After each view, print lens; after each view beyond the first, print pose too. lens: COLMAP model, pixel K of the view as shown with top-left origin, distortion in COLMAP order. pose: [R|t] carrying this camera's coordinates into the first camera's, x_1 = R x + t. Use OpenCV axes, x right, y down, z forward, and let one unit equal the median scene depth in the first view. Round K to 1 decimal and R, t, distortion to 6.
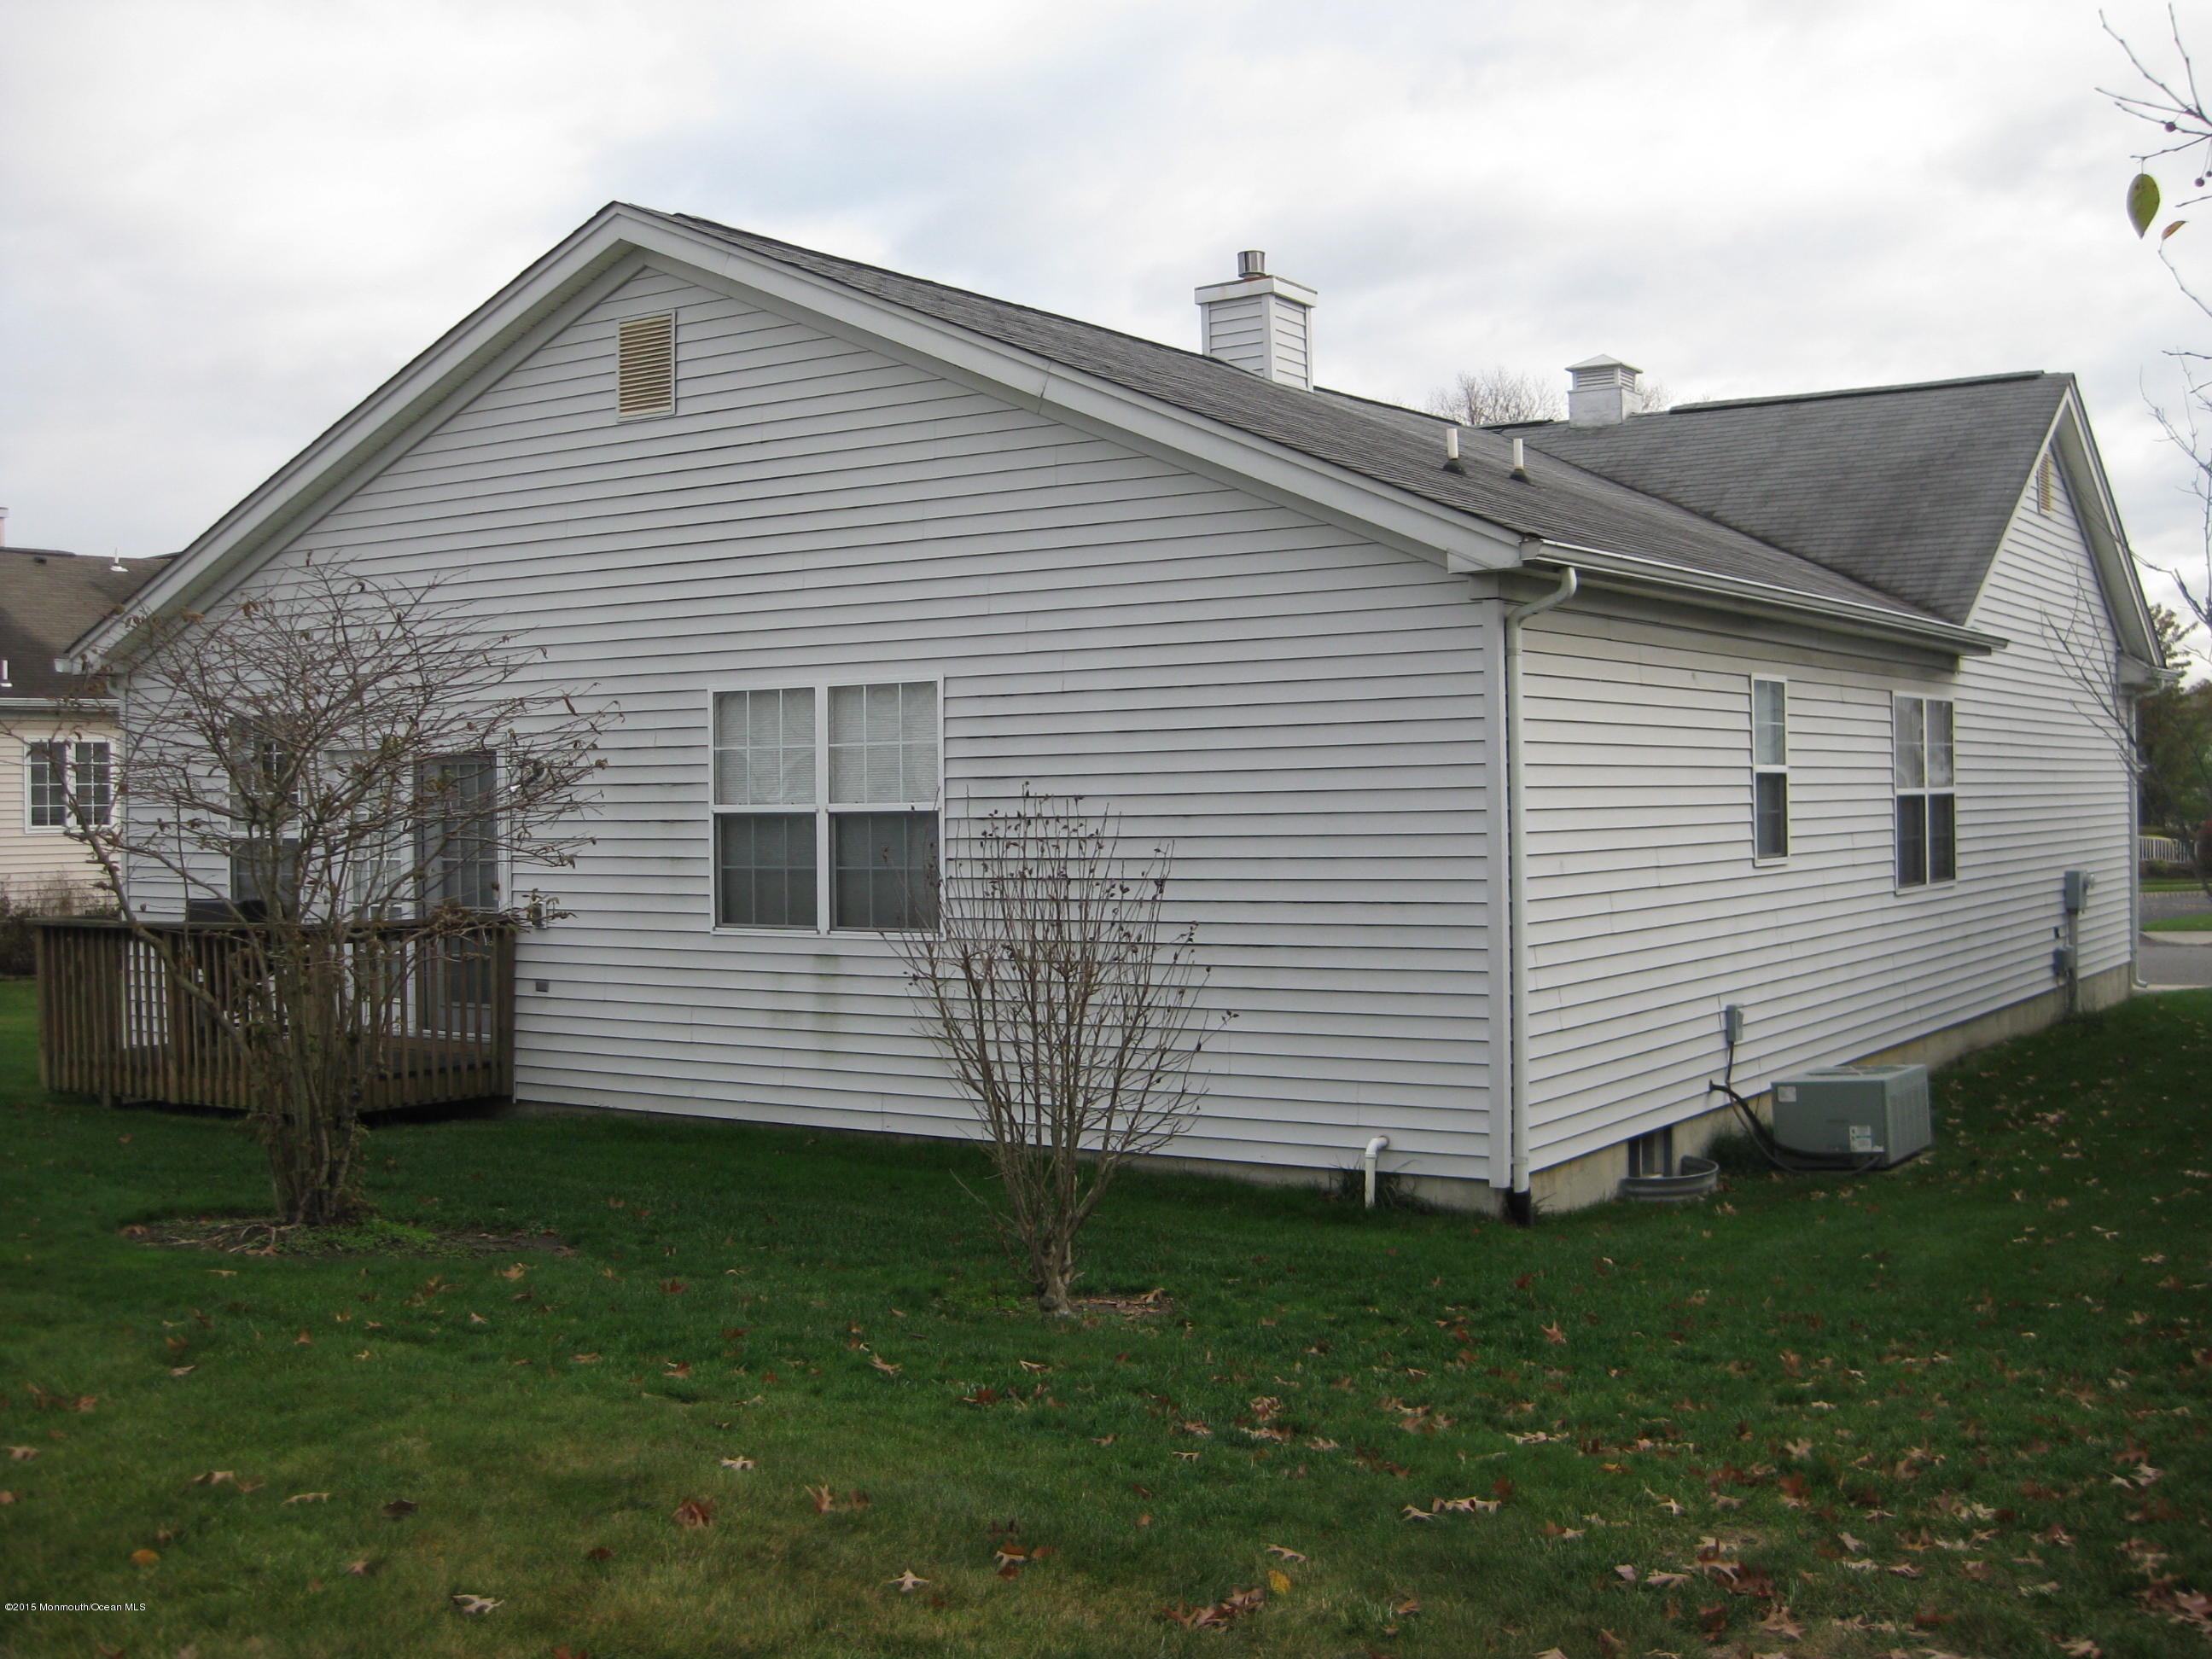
lens RADIAL K [[2436.3, 0, 1112.4], [0, 2436.3, 790.5], [0, 0, 1]] dist [-0.184429, 0.152744]
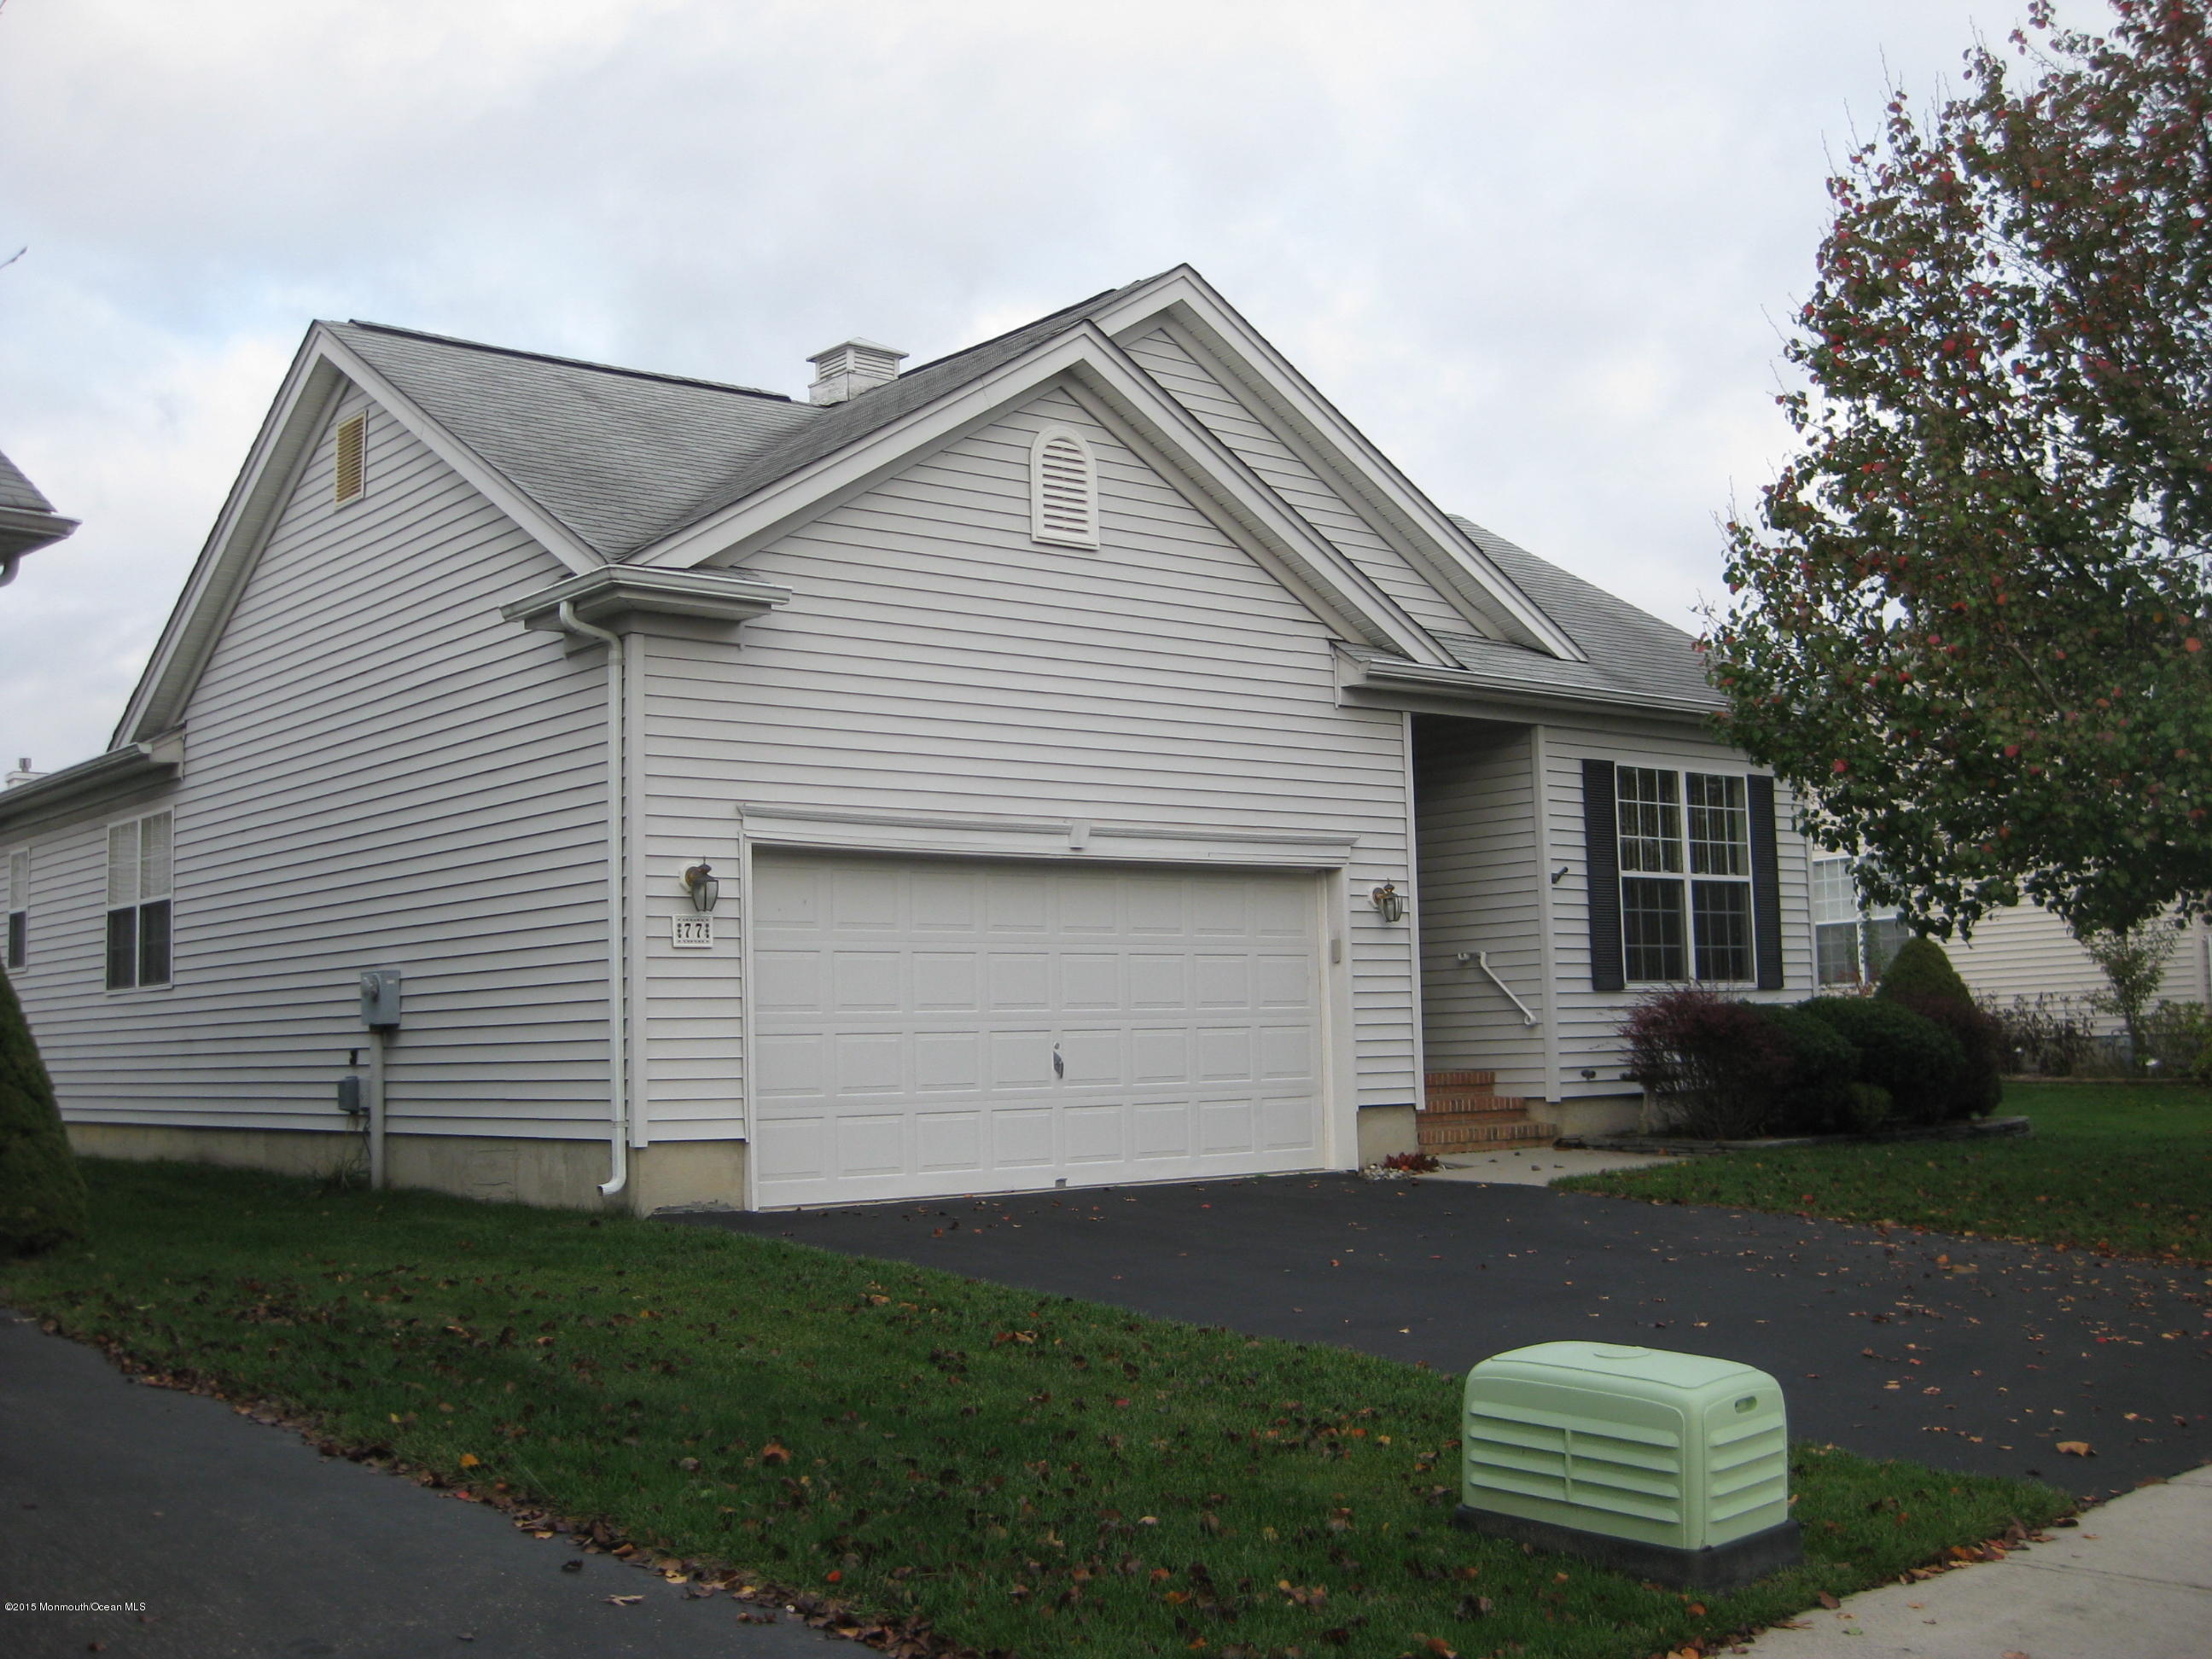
lens RADIAL K [[2436.3, 0, 1112.4], [0, 2436.3, 790.5], [0, 0, 1]] dist [-0.184429, 0.152744]
pose [[-0.284604, -0.080866, -0.955228, 1.265133], [0.035717, 0.994850, -0.094862, 0.068738], [0.957980, -0.061116, -0.280250, 1.745886]]
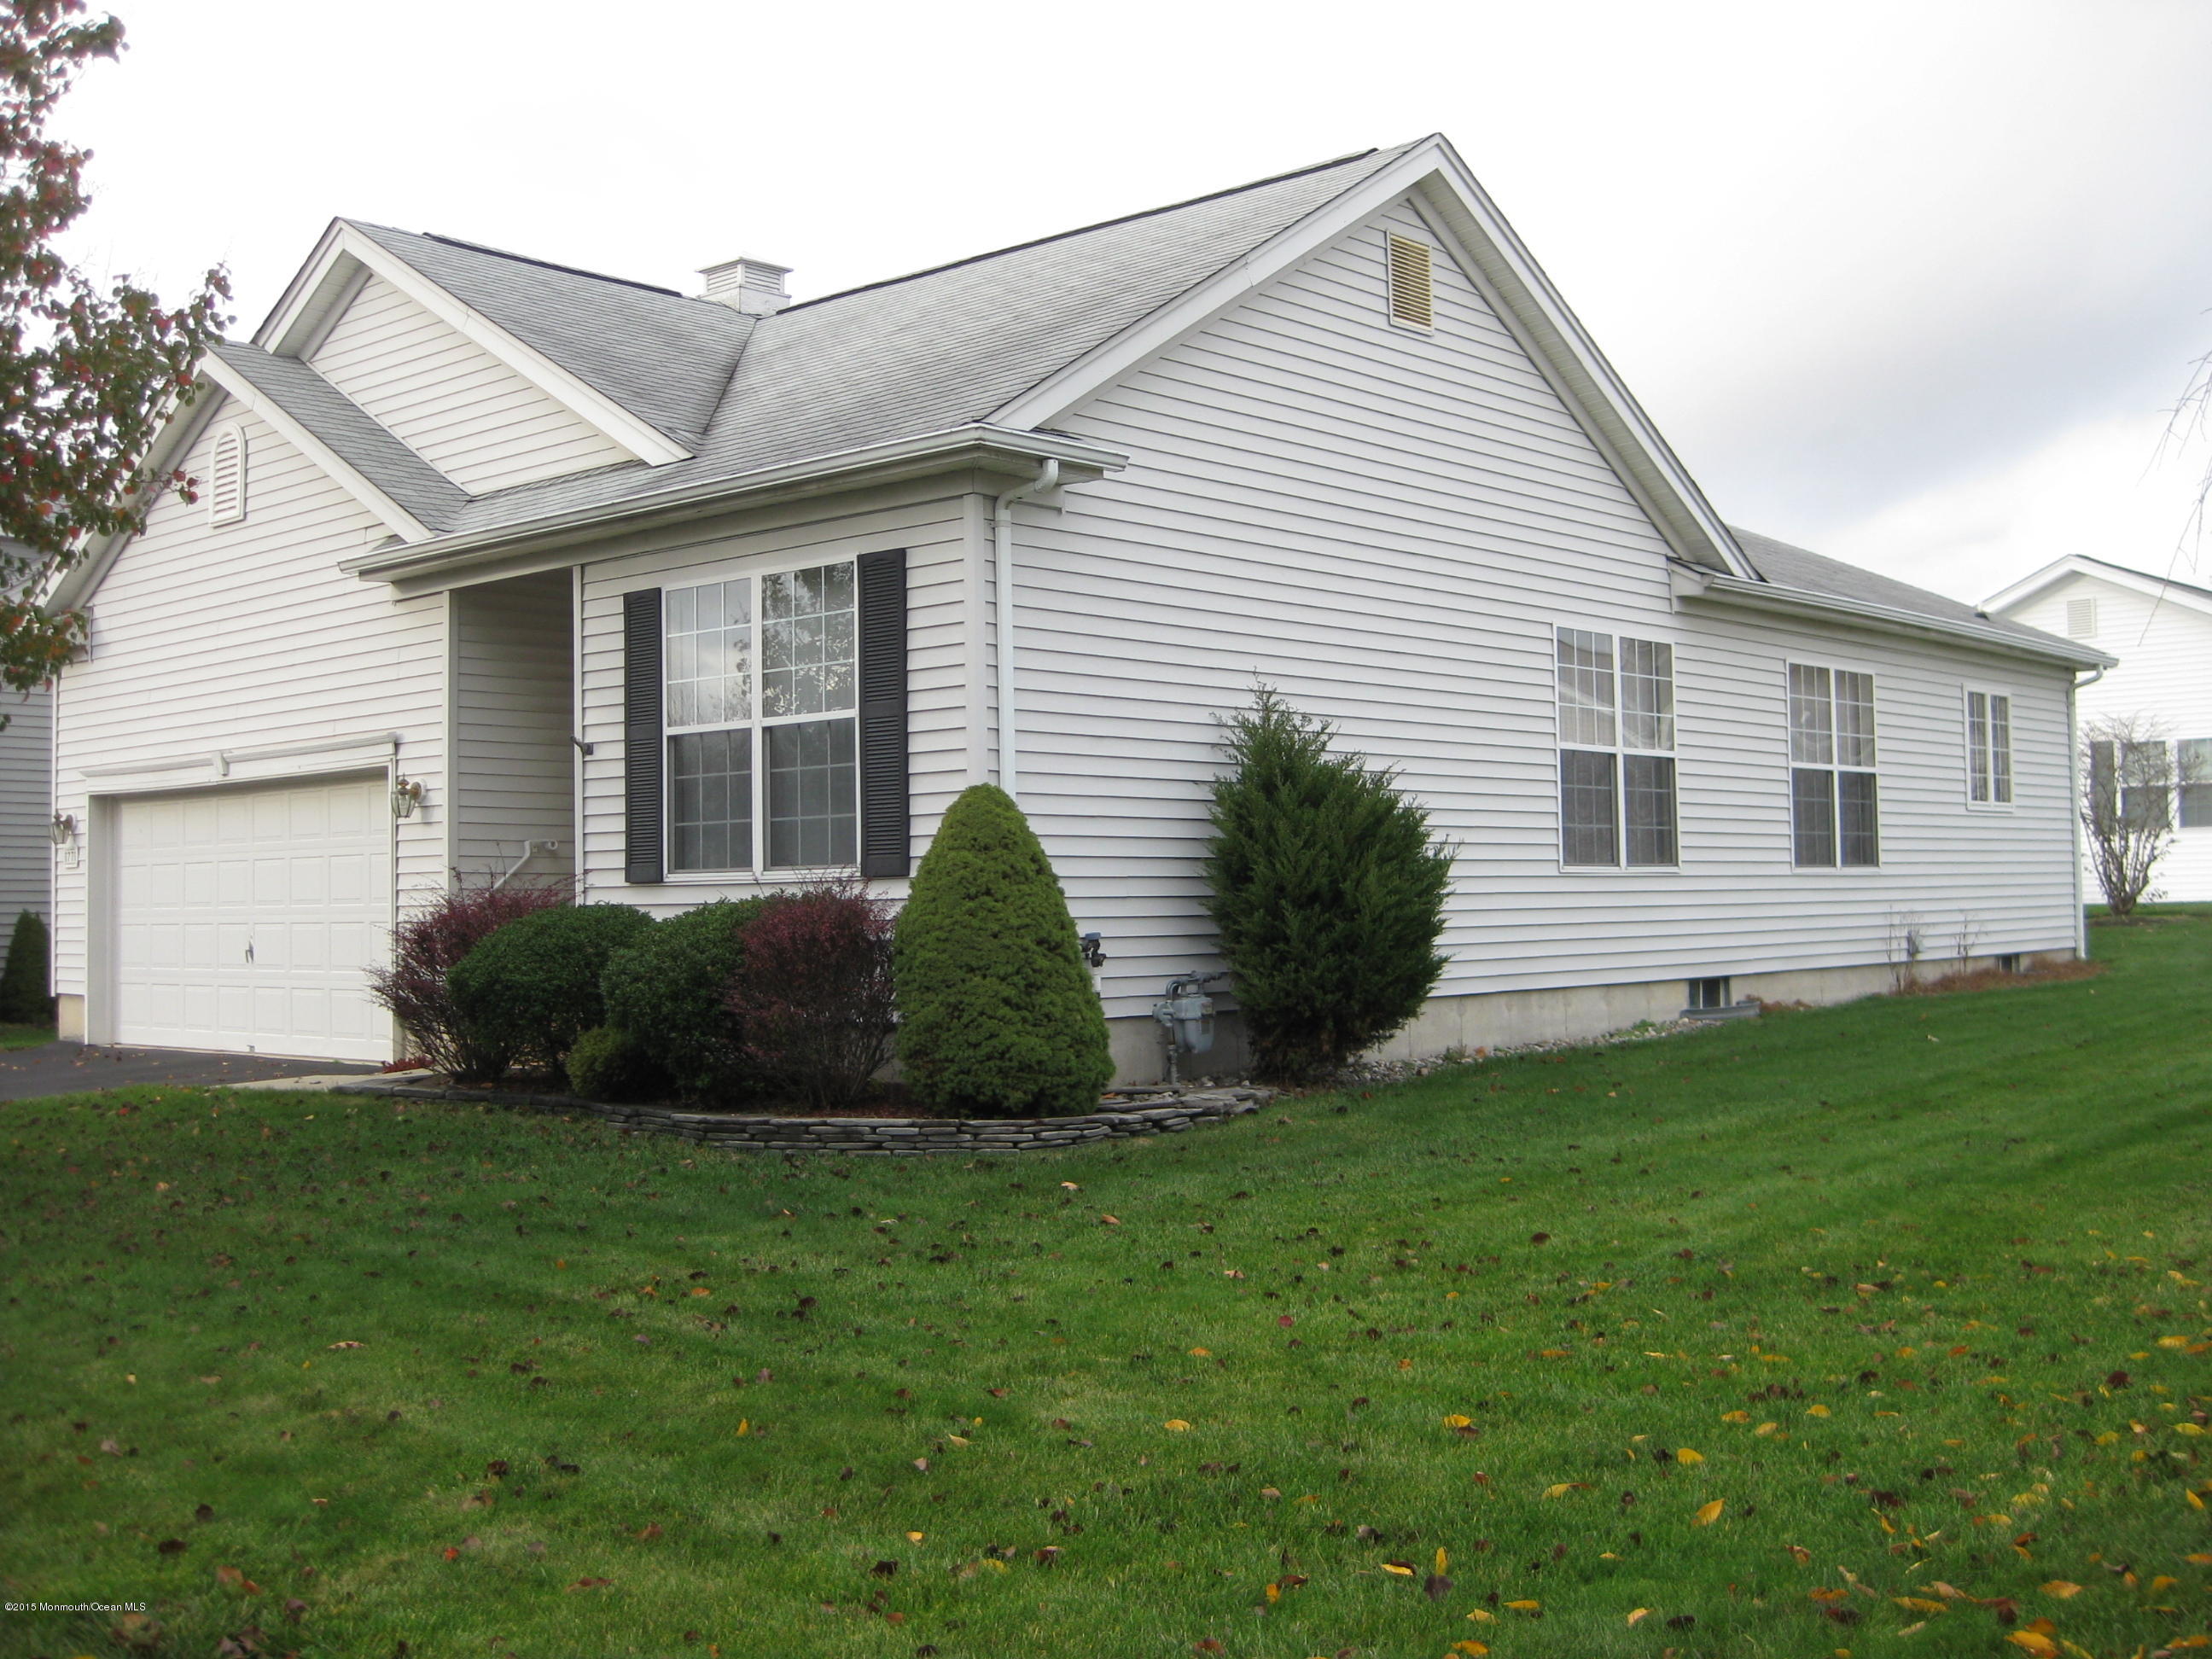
lens RADIAL K [[2436.0, 0, 1105.2], [0, 2436.0, 804.1], [0, 0, 1]] dist [-0.183018, 0.140868]
pose [[-0.989296, 0.033080, 0.142126, -0.046731], [0.025239, 0.998076, -0.056626, 0.086627], [-0.143726, -0.052433, -0.988228, 2.431525]]
